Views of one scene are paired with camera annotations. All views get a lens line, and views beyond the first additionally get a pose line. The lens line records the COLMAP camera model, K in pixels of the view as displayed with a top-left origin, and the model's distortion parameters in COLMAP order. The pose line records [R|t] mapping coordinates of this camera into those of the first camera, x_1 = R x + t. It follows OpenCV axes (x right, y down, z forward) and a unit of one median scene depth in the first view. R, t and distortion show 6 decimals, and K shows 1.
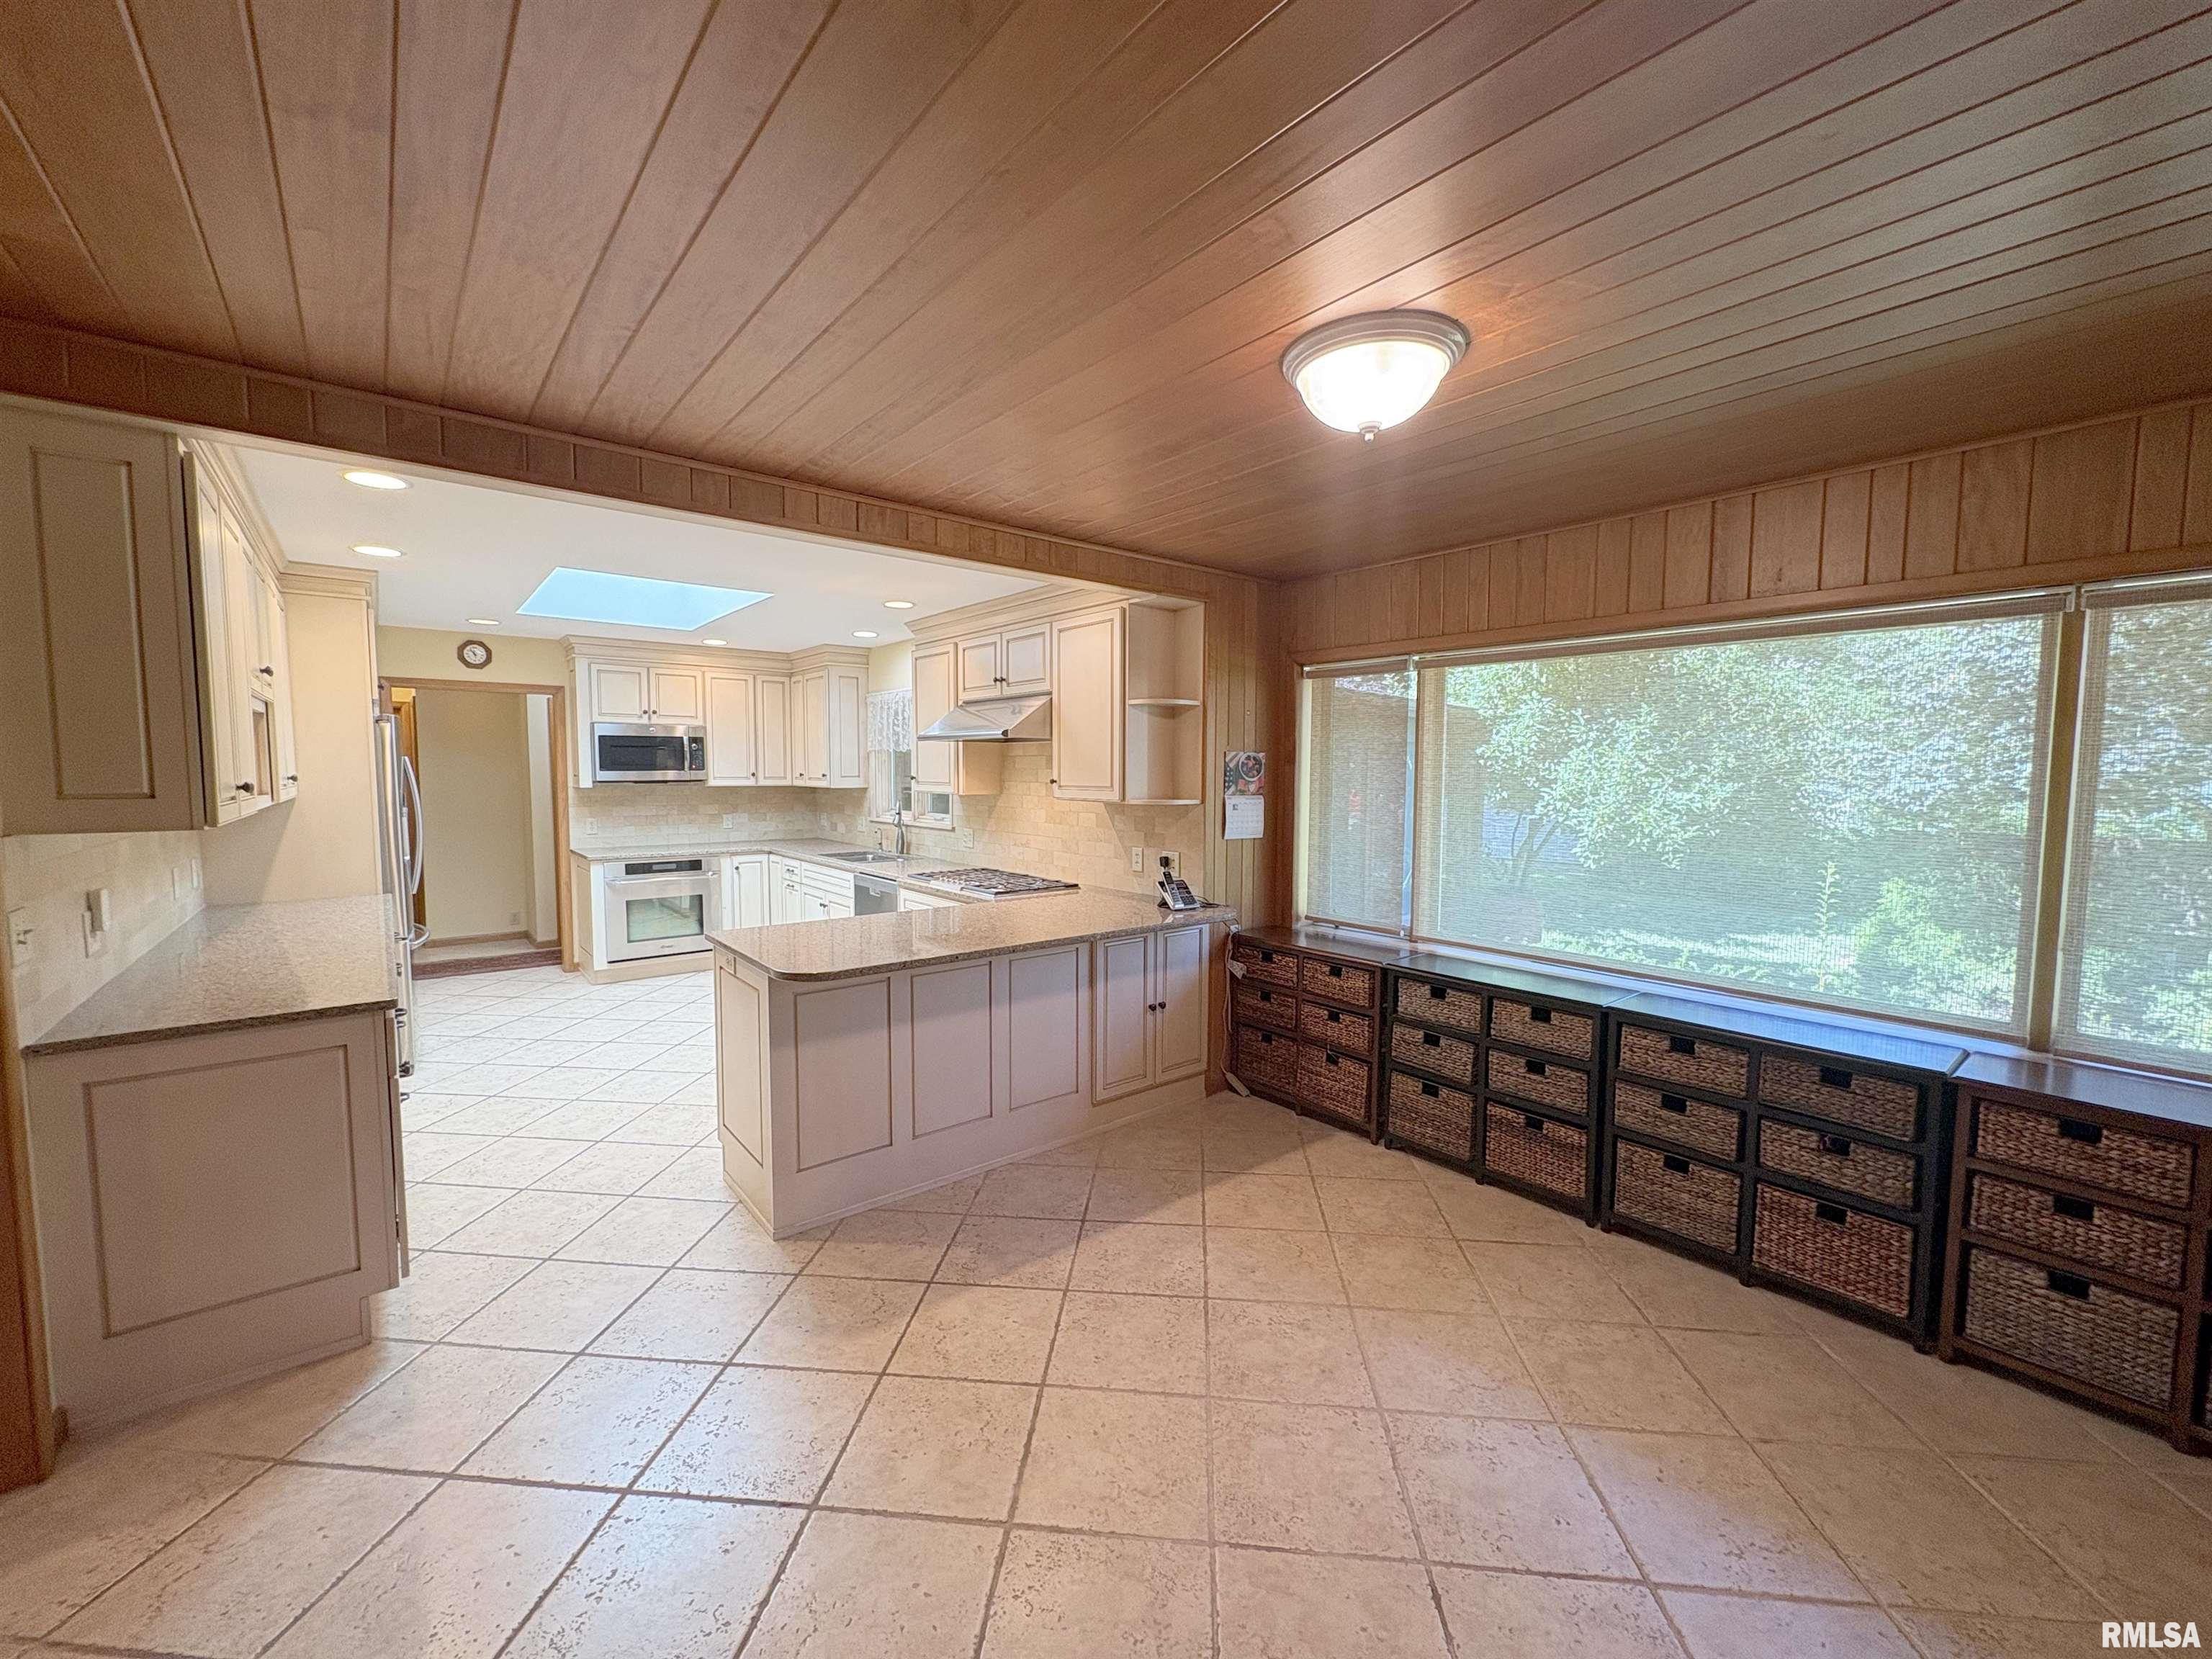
lens RADIAL K [[884.9, 0, 1106.0], [0, 884.9, 829.5], [0, 0, 1]] dist [-0.001059, 0.000796]
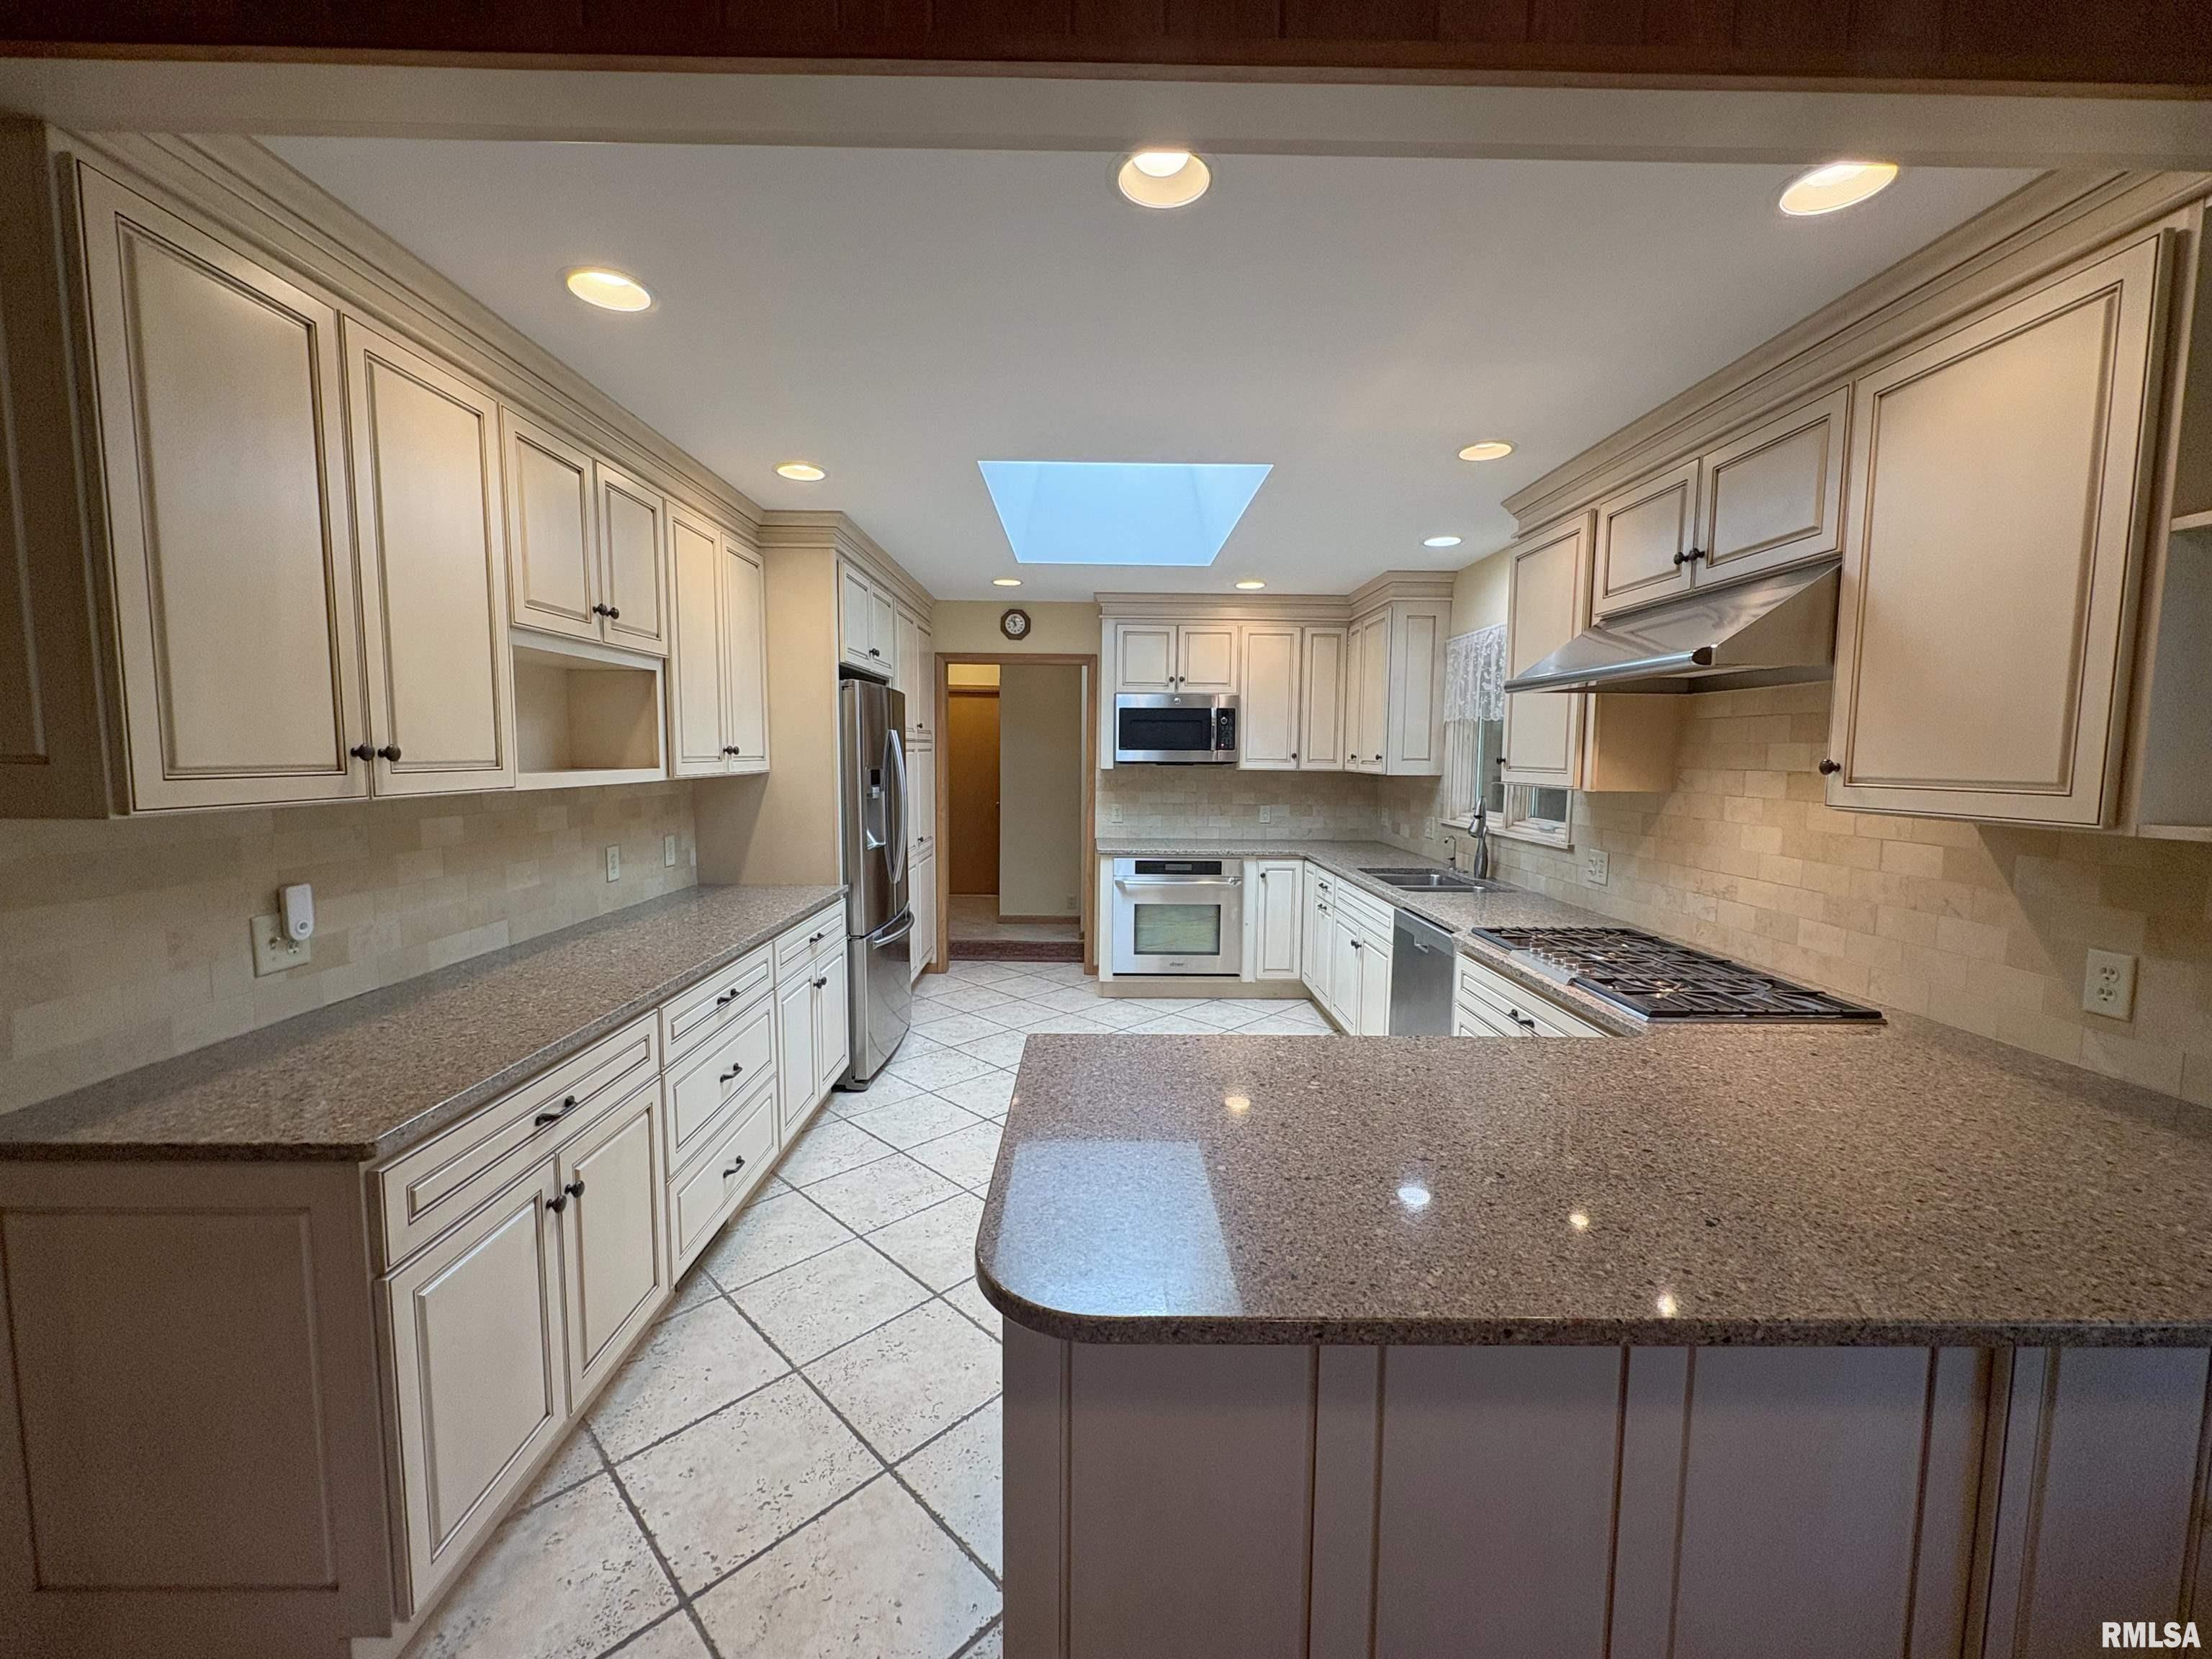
lens RADIAL K [[884.9, 0, 1106.0], [0, 884.9, 829.5], [0, 0, 1]] dist [-0.001059, 0.000796]
pose [[0.781879, 0.057319, -0.620789, -0.047137], [-0.048954, 0.998335, 0.030521, -0.015020], [0.621505, 0.006527, 0.783383, 0.327931]]
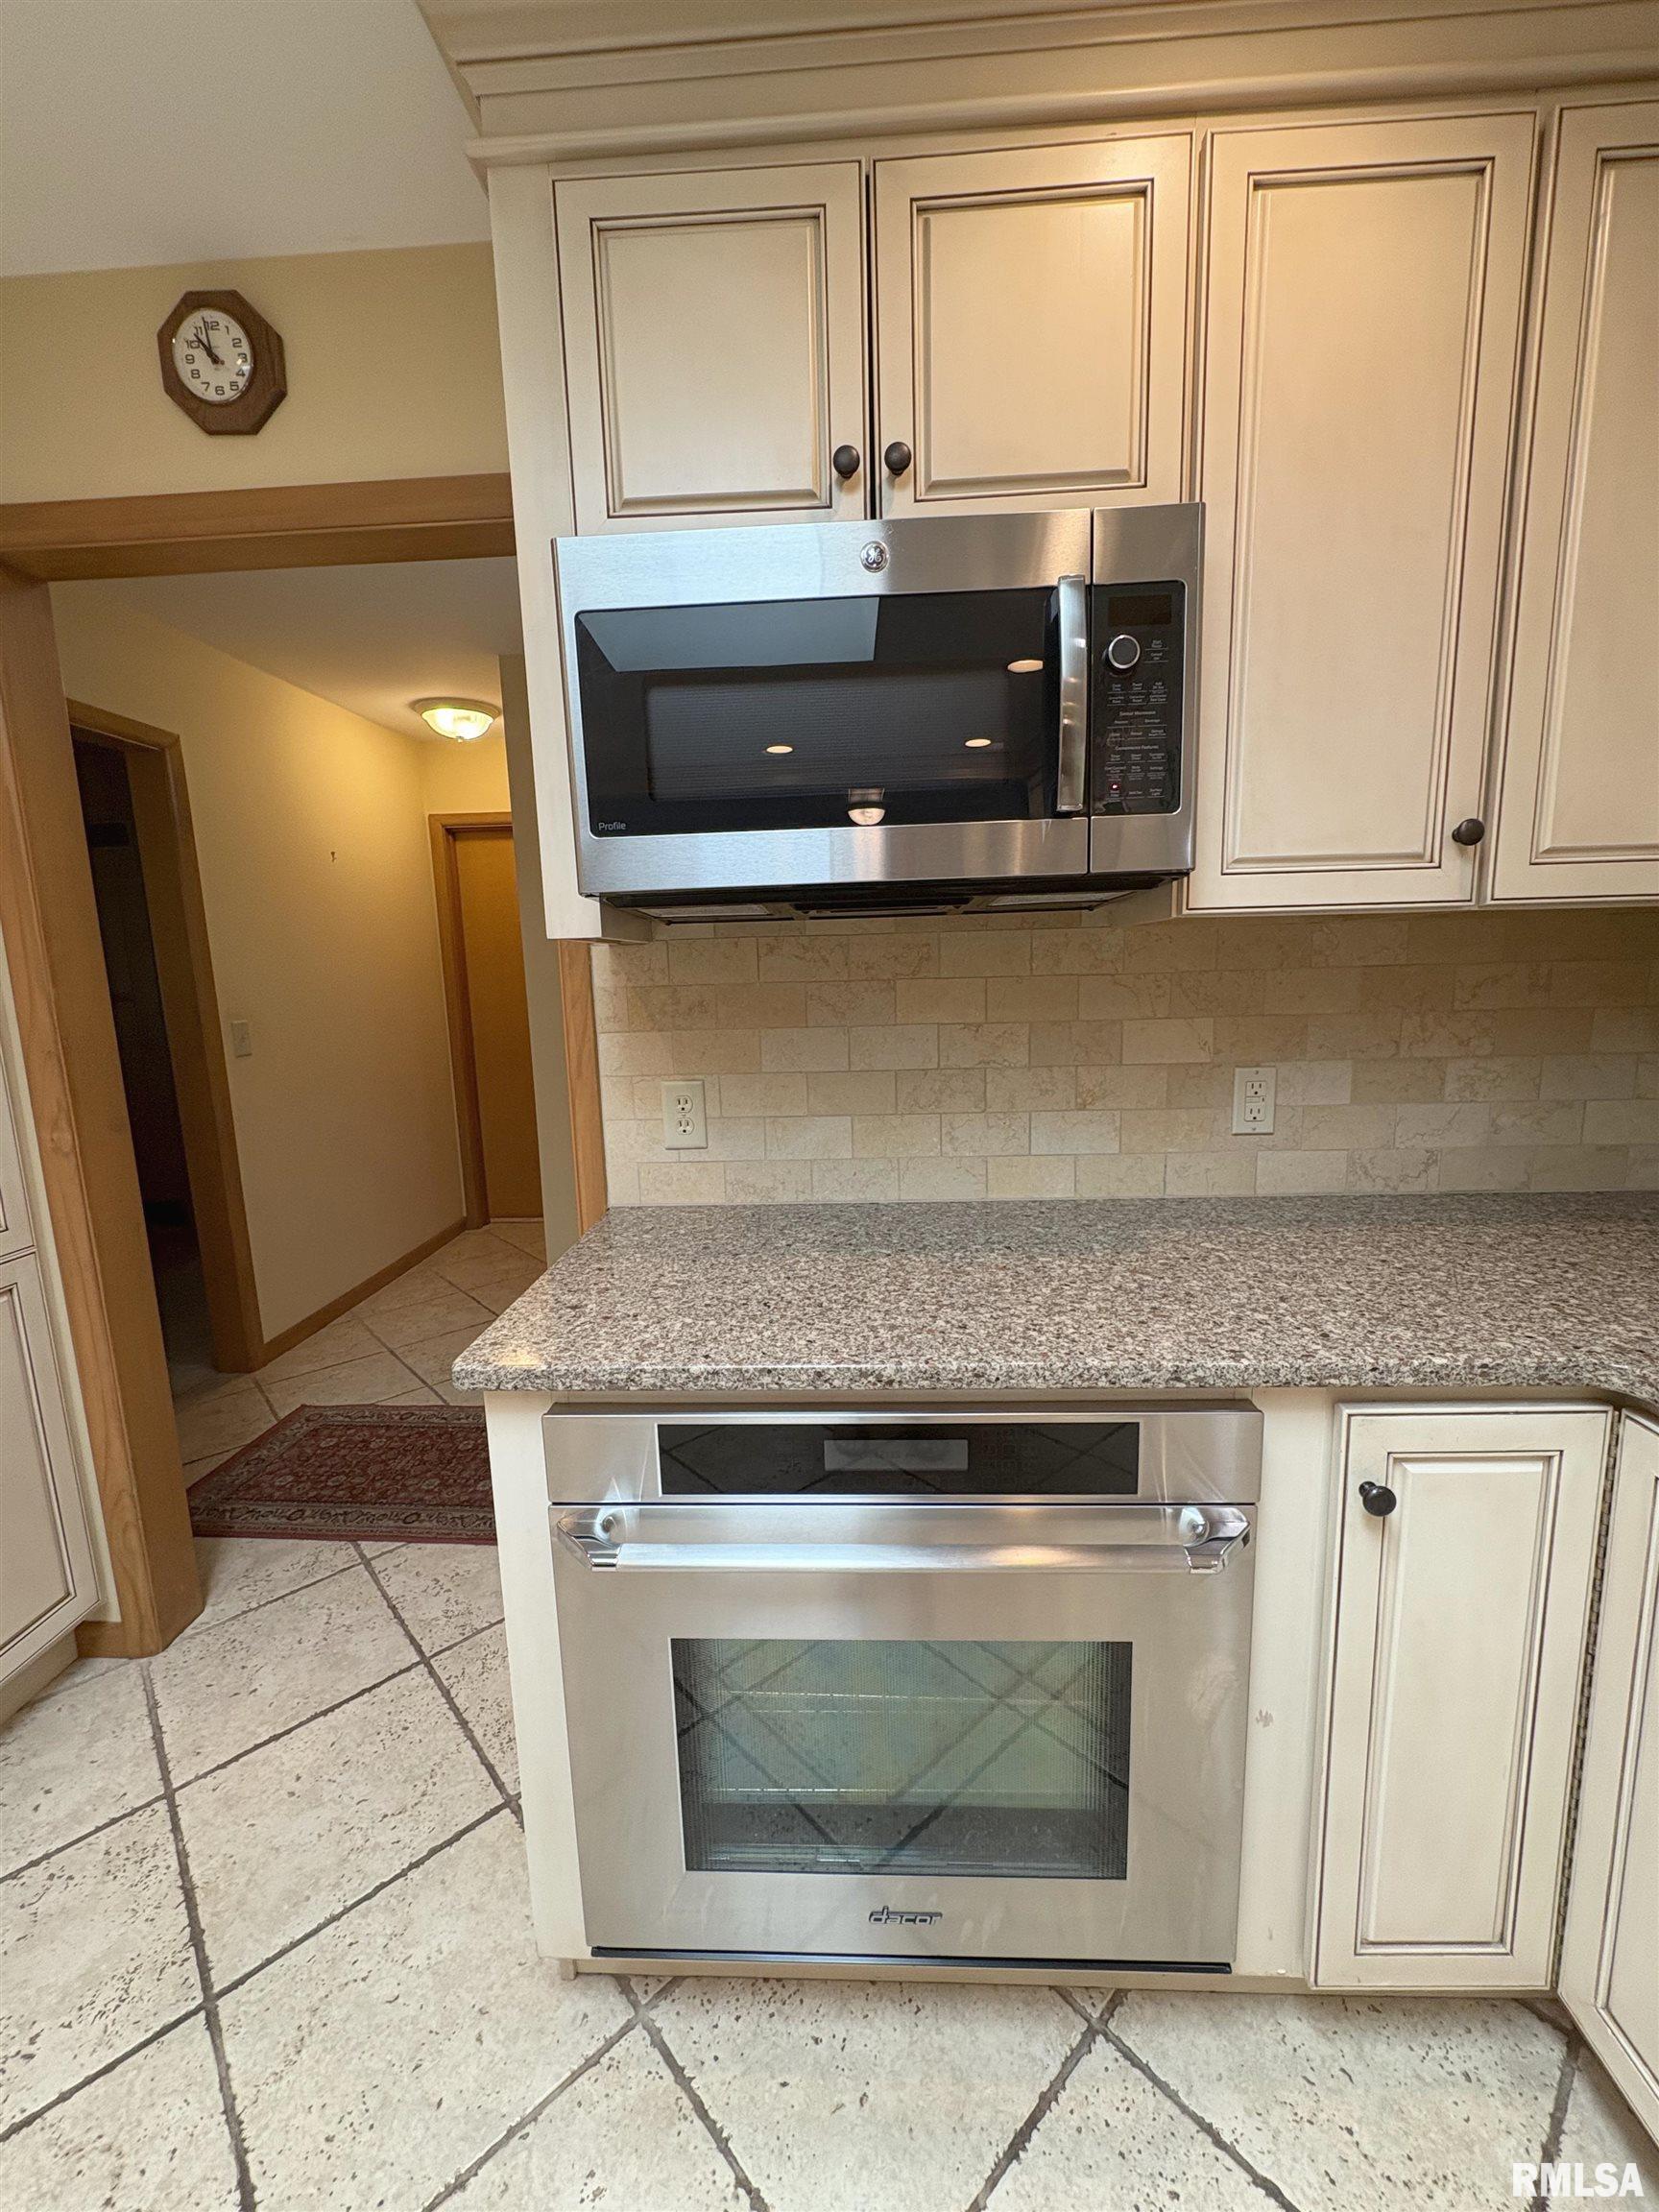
lens RADIAL K [[884.9, 0, 831.0], [0, 884.9, 1108.6], [0, 0, 1]] dist [-0.001059, 0.000796]
pose [[0.745369, 0.078584, -0.662004, -0.427764], [-0.013540, 0.994608, 0.102821, -0.032014], [0.666515, -0.067676, 0.742414, 0.916939]]
